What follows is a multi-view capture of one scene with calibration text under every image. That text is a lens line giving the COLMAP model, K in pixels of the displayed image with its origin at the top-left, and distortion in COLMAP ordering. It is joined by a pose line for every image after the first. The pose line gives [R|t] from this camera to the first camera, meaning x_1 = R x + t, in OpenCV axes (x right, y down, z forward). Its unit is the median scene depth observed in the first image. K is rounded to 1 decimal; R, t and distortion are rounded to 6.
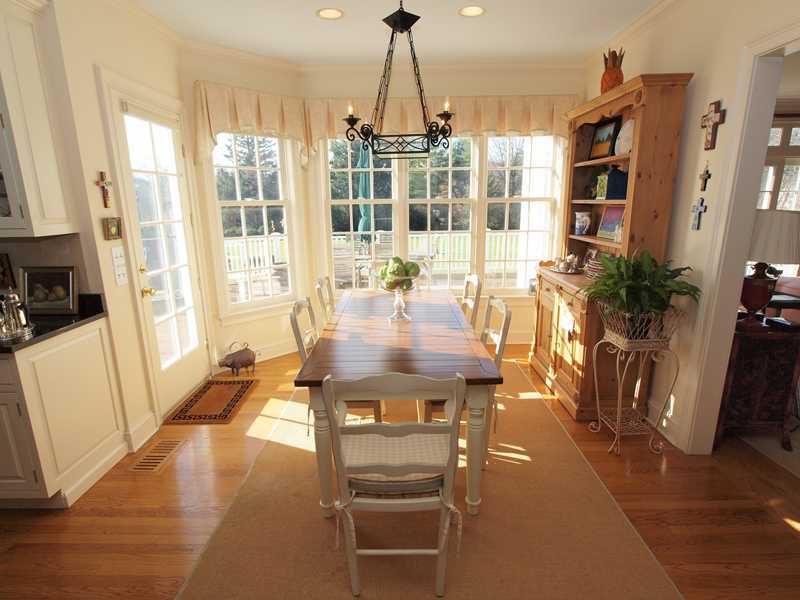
lens RADIAL K [[414.7, 0, 399.1], [0, 414.7, 296.3], [0, 0, 1]] dist [-0.001855, 0.000392]
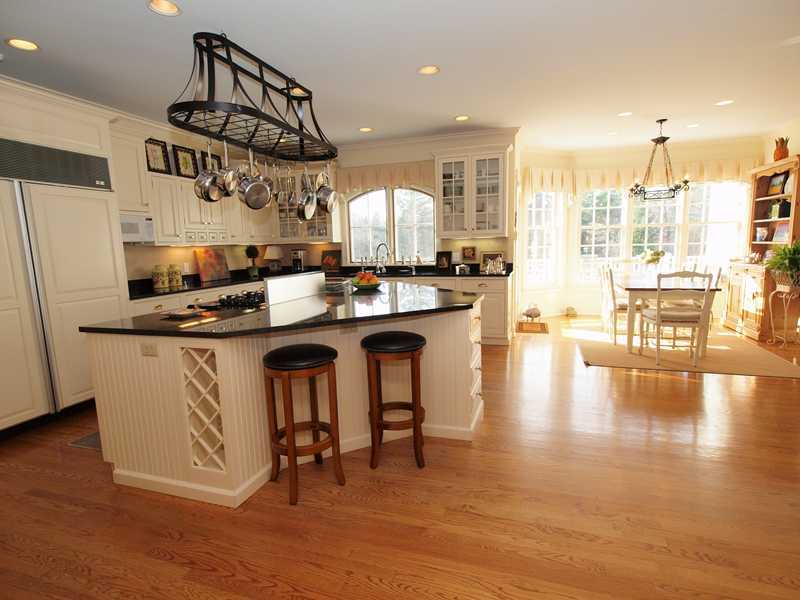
lens RADIAL K [[414.7, 0, 403.7], [0, 414.7, 304.4], [0, 0, 1]] dist [-0.001855, 0.000392]
pose [[0.954745, 0.030904, -0.295816, -0.459881], [-0.053813, 0.996121, -0.069615, 0.319527], [0.292518, 0.082383, 0.952705, -1.049175]]
